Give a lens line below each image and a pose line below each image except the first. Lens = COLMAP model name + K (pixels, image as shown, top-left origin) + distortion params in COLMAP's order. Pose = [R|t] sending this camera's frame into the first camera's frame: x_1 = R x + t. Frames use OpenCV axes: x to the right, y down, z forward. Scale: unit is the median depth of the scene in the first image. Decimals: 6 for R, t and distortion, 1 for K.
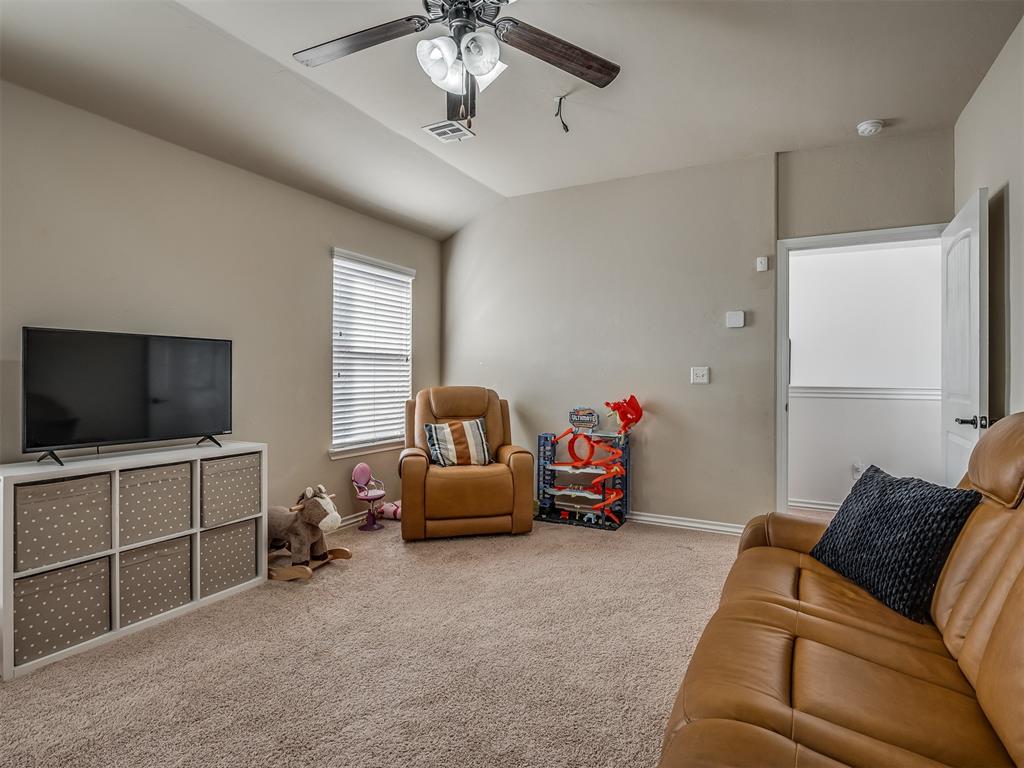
lens RADIAL K [[545.4, 0, 499.6], [0, 545.4, 382.7], [0, 0, 1]] dist [0.001207, -0.001462]
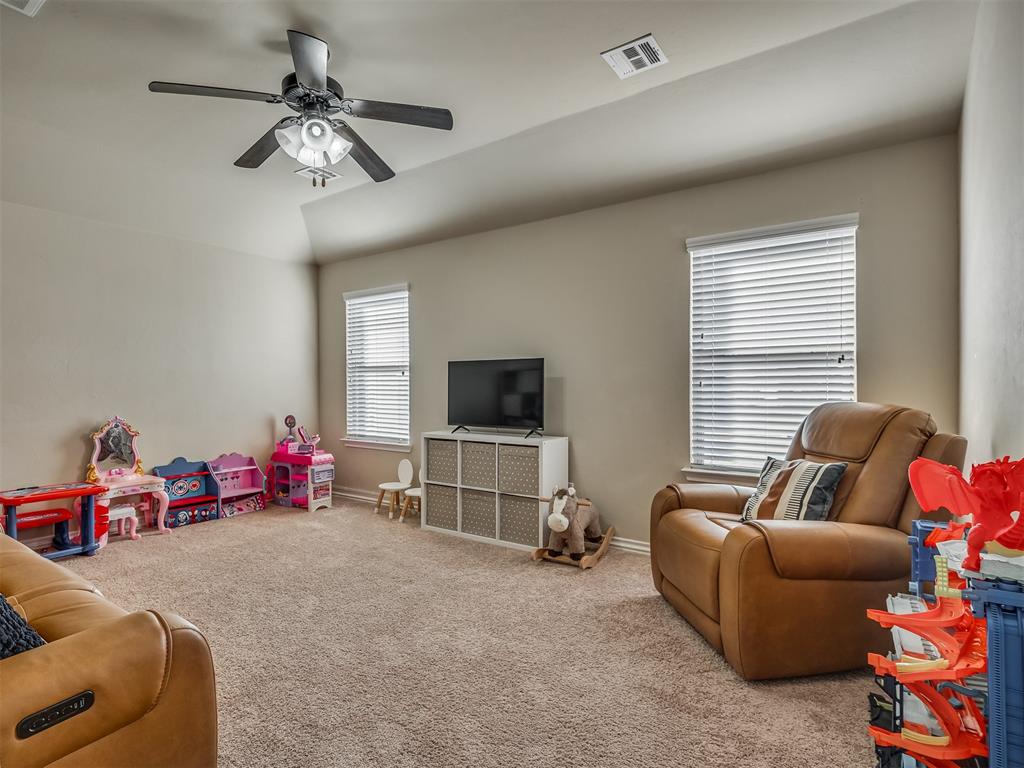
lens RADIAL K [[533.6, 0, 511.4], [0, 533.6, 386.4], [0, 0, 1]] dist [-0.003268, -0.000446]
pose [[-0.108983, -0.001867, -0.994042, 0.582024], [-0.011596, 0.999933, -0.000607, -0.006402], [0.993976, 0.011461, -0.108998, 0.807463]]
